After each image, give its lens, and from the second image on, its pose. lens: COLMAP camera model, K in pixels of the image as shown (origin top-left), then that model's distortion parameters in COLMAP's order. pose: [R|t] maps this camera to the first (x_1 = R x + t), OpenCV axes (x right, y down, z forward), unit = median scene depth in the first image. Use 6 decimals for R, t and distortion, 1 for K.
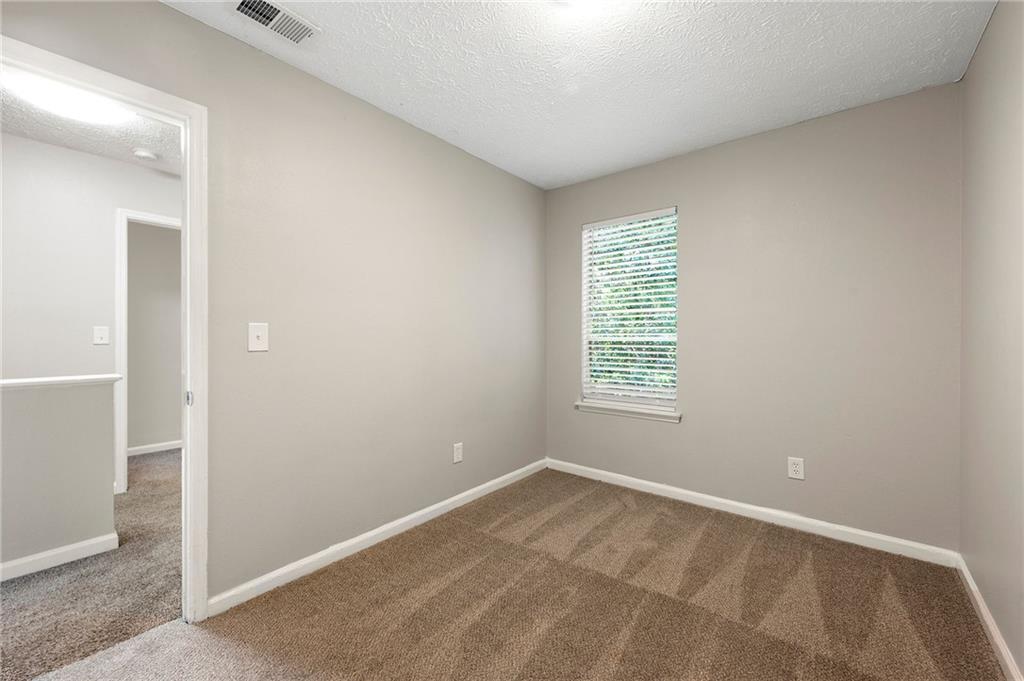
lens RADIAL K [[411.7, 0, 512.0], [0, 411.7, 340.5], [0, 0, 1]] dist [-0.000104, -0.000019]
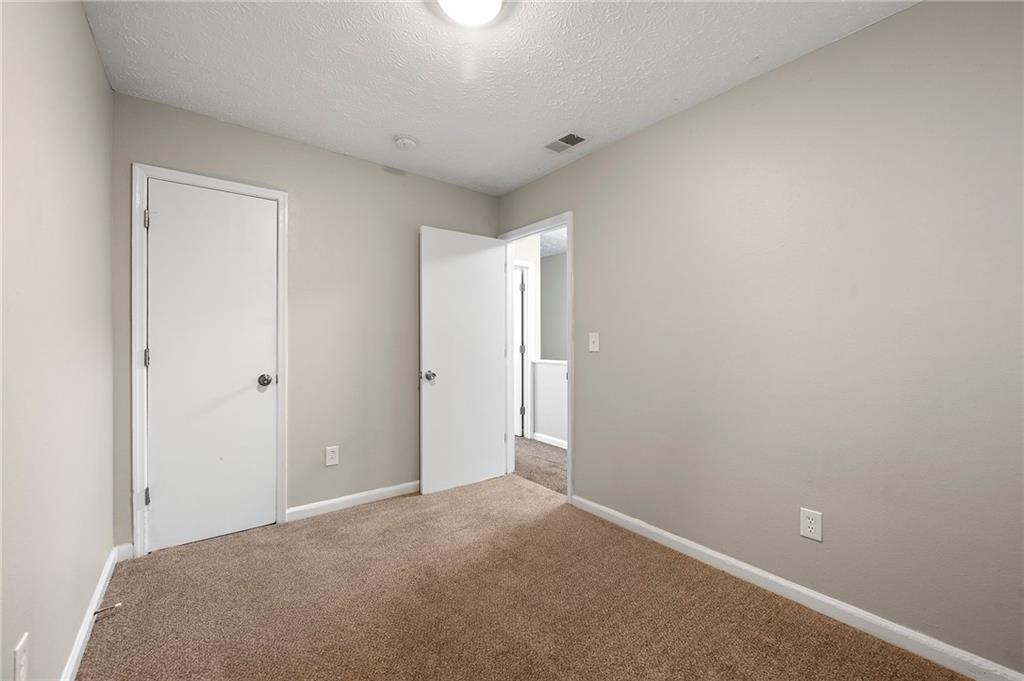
lens RADIAL K [[411.7, 0, 512.0], [0, 411.7, 340.5], [0, 0, 1]] dist [-0.000104, -0.000019]
pose [[-0.234368, 0.000441, -0.972148, 0.913127], [-0.008478, 0.999961, 0.002497, -0.016793], [0.972111, 0.008827, -0.234355, 1.052804]]
